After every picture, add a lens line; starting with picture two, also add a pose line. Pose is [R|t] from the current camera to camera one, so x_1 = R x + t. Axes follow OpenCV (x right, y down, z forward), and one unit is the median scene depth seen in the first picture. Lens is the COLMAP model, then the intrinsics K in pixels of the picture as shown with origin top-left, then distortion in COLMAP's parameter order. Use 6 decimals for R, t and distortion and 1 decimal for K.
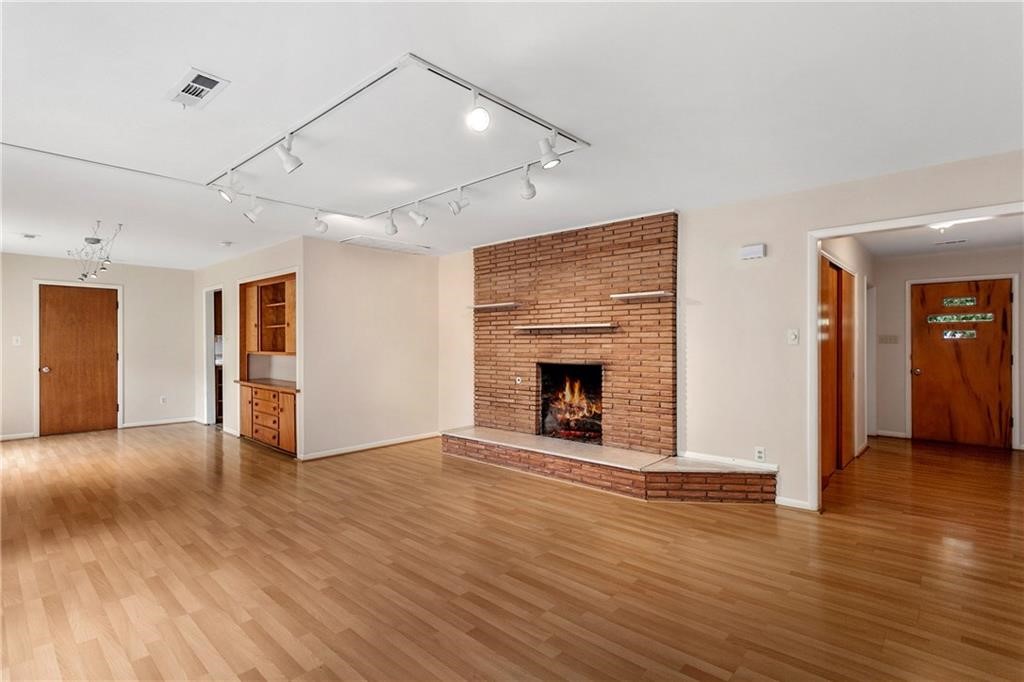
lens RADIAL K [[494.5, 0, 511.9], [0, 494.5, 341.2], [0, 0, 1]] dist [-0.004516, 0.000306]
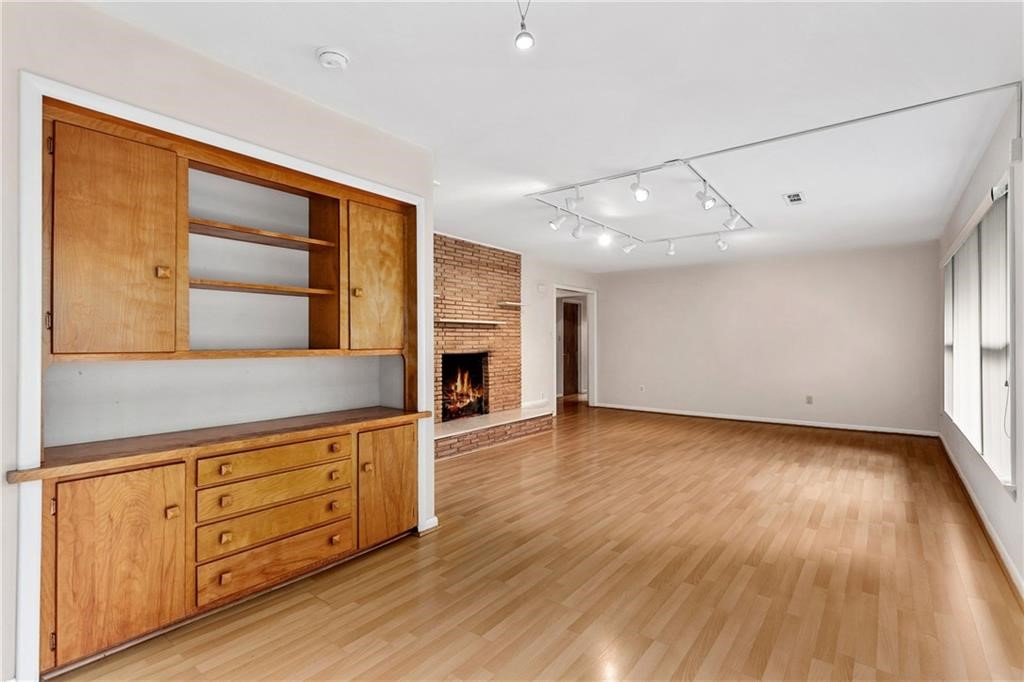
lens RADIAL K [[494.5, 0, 510.3], [0, 494.5, 336.0], [0, 0, 1]] dist [-0.004516, 0.000306]
pose [[-0.090076, 0.009856, 0.995886, -1.136597], [-0.002225, 0.999947, -0.010097, 0.017052], [-0.995932, -0.003125, -0.090050, 1.059469]]
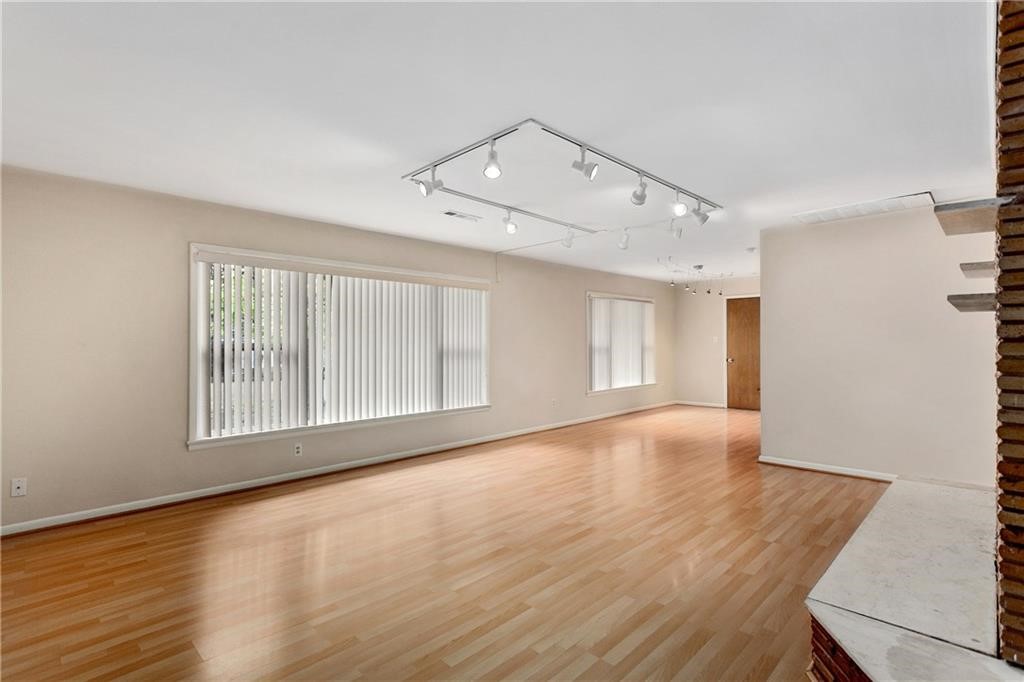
lens RADIAL K [[494.5, 0, 516.4], [0, 494.5, 344.6], [0, 0, 1]] dist [-0.004516, 0.000306]
pose [[-0.033101, 0.009266, -0.999409, 0.629719], [0.002725, 0.999954, 0.009181, -0.001196], [0.999448, -0.002420, -0.033125, 0.603344]]
